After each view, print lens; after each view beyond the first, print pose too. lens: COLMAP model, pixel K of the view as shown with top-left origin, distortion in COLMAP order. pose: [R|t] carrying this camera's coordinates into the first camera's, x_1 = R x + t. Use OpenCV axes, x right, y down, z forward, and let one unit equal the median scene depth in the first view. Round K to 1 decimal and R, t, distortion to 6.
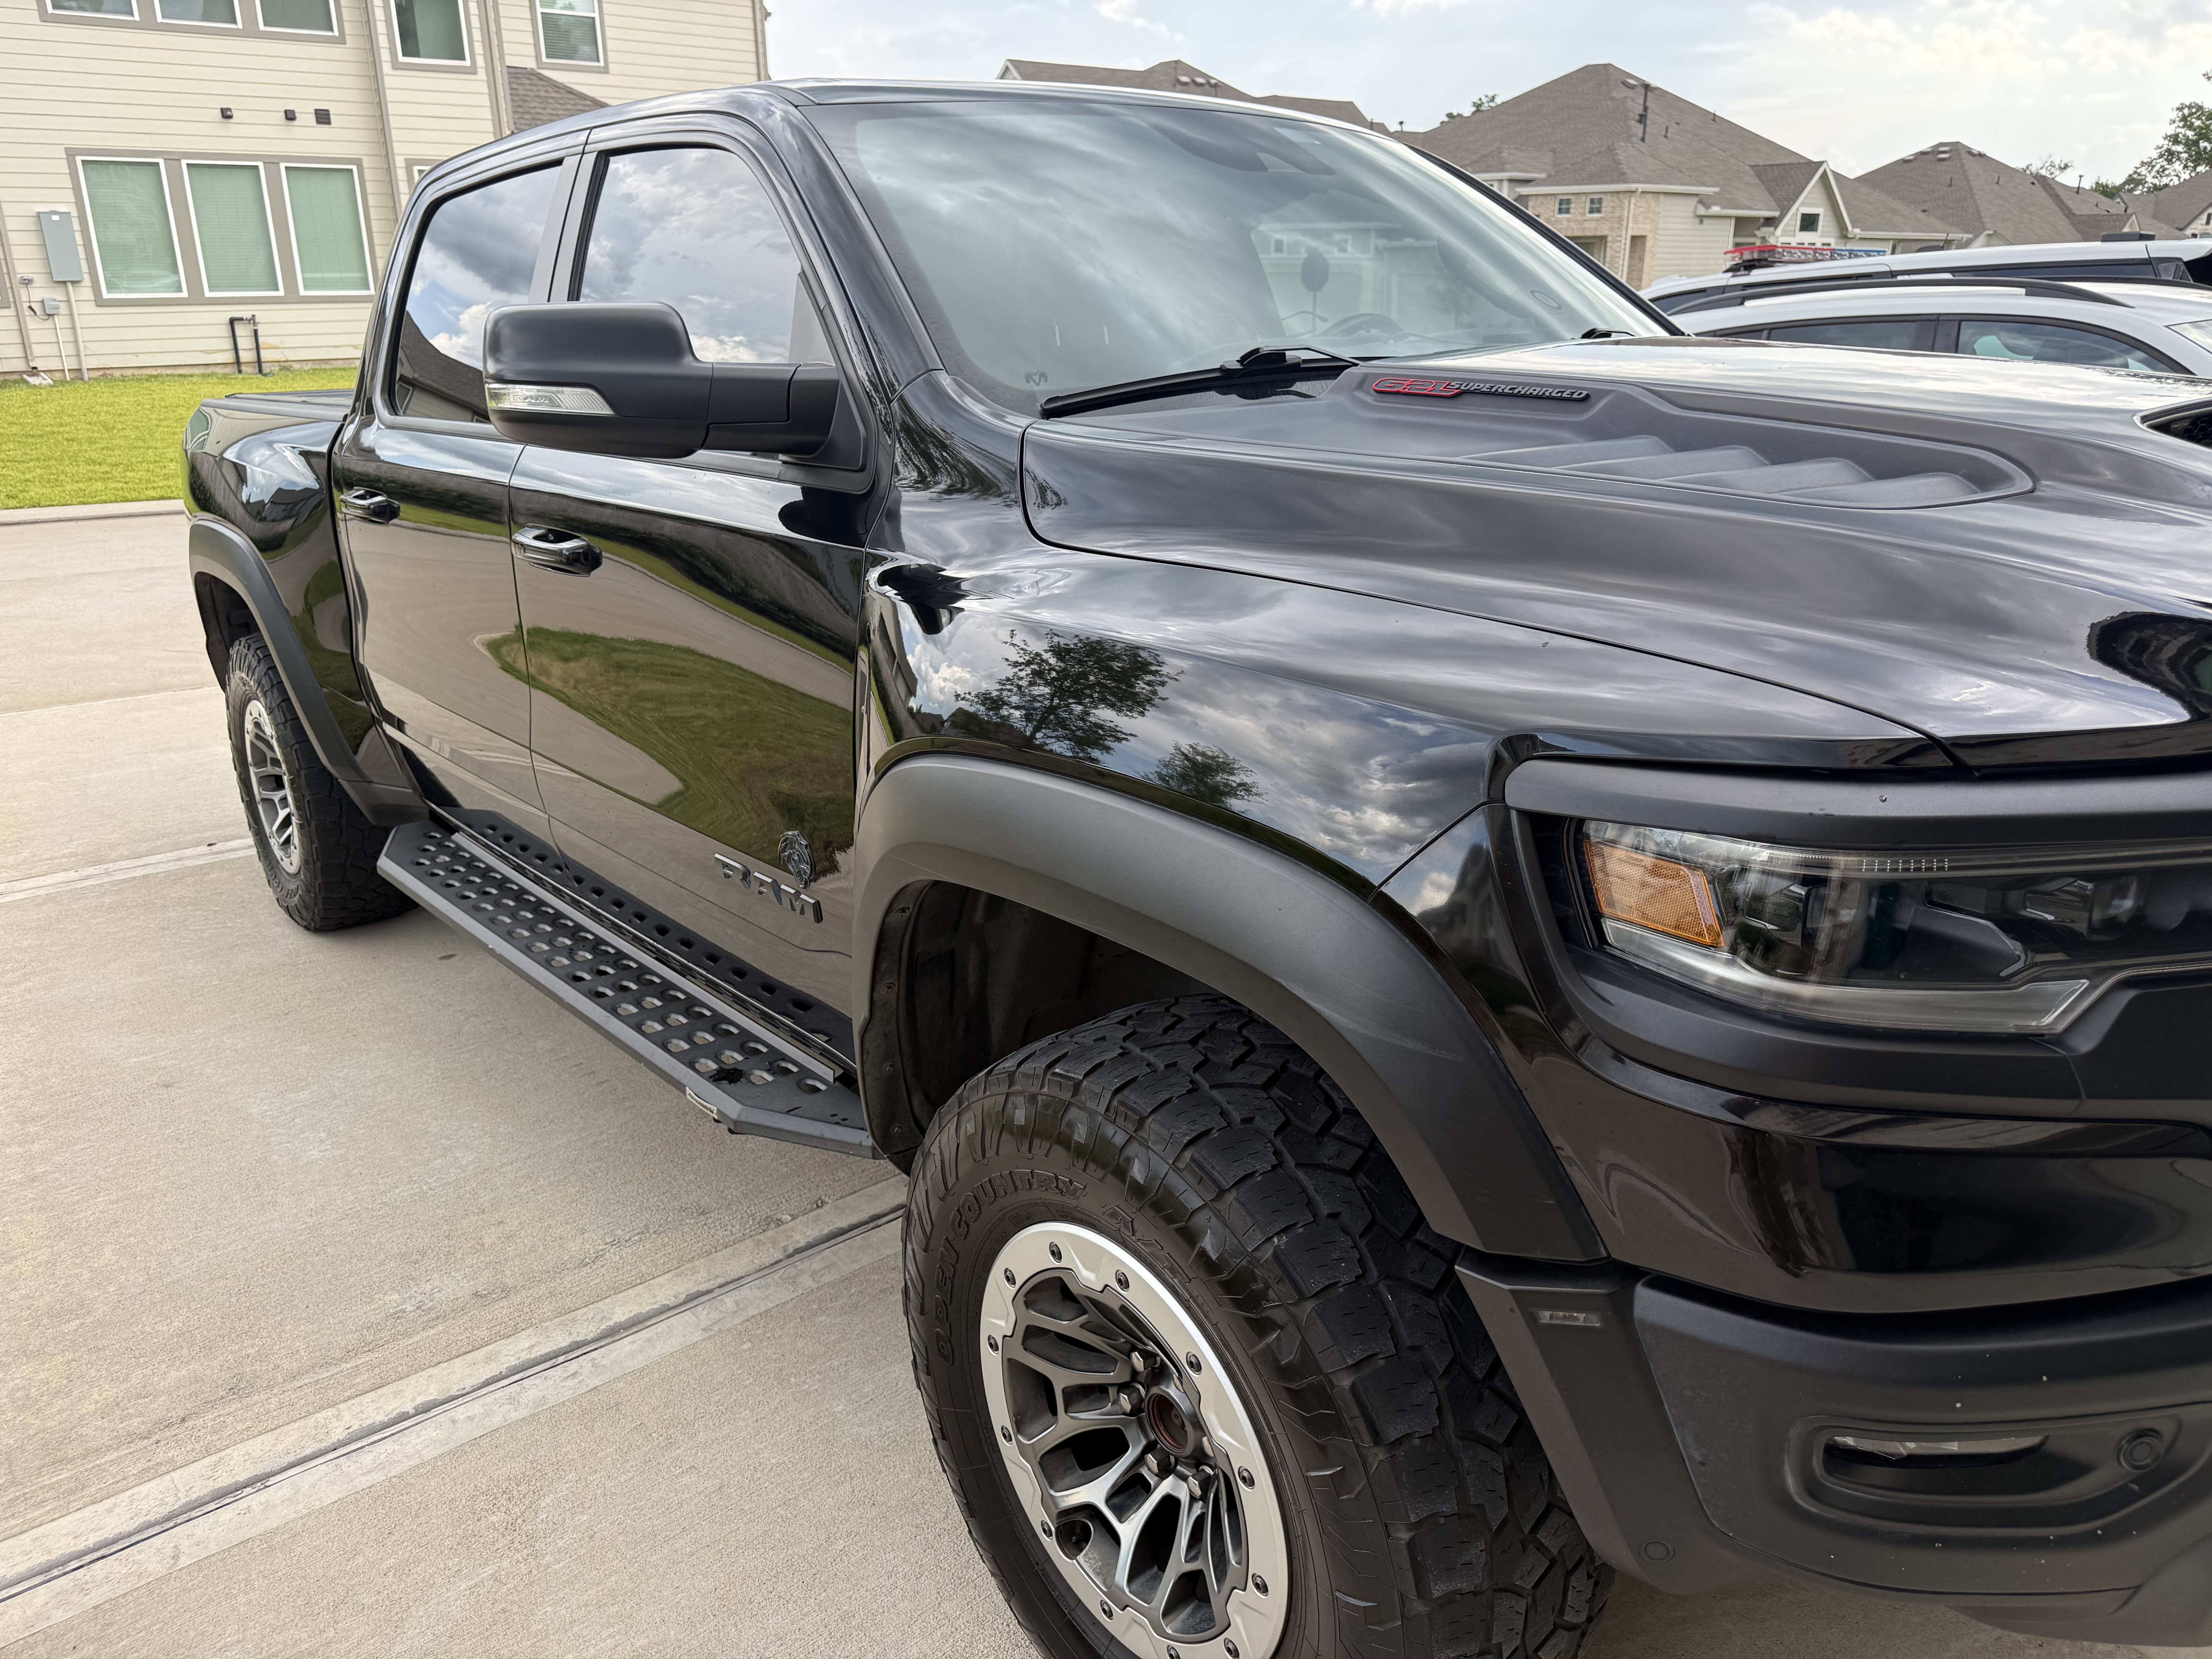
lens RADIAL K [[1688.6, 0, 1125.3], [0, 1688.6, 814.3], [0, 0, 1]] dist [0.058500, -0.072441]
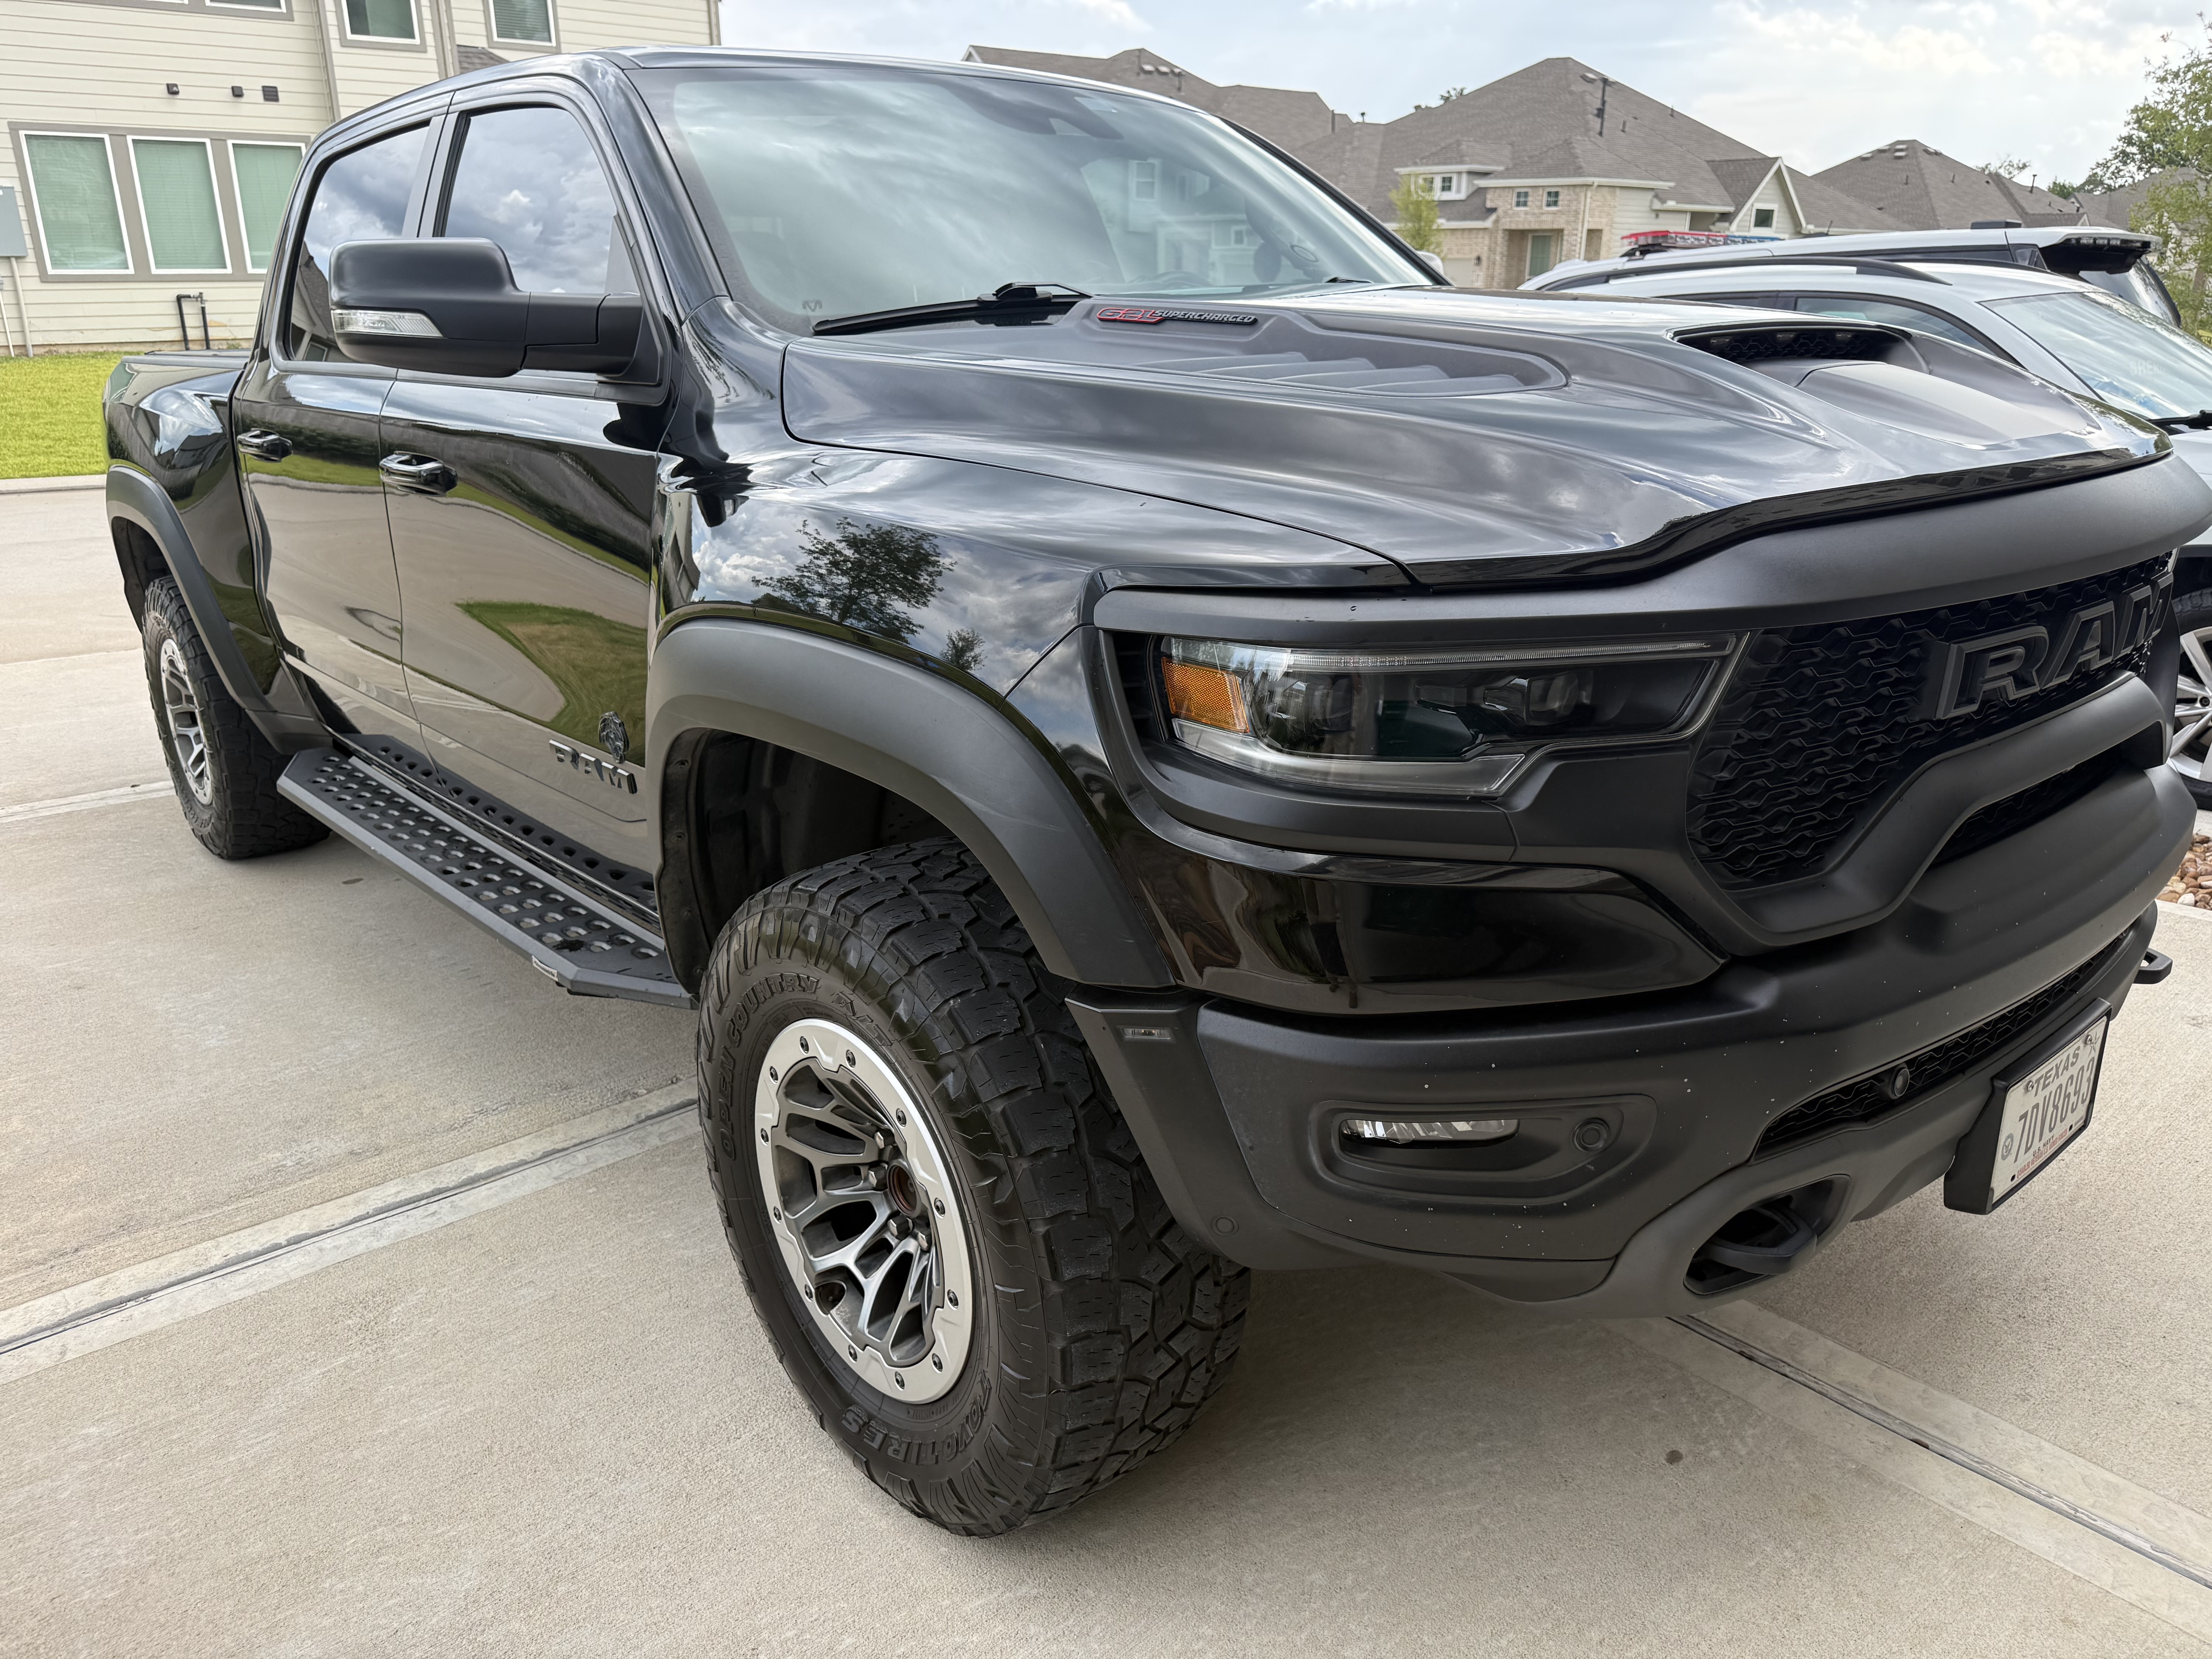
lens RADIAL K [[1688.6, 0, 1128.0], [0, 1688.6, 827.4], [0, 0, 1]] dist [0.058500, -0.072441]
pose [[0.999773, 0.003142, 0.021088, 0.109292], [-0.003393, 0.999924, 0.011836, 0.063744], [-0.021049, -0.011905, 0.999708, -0.123929]]
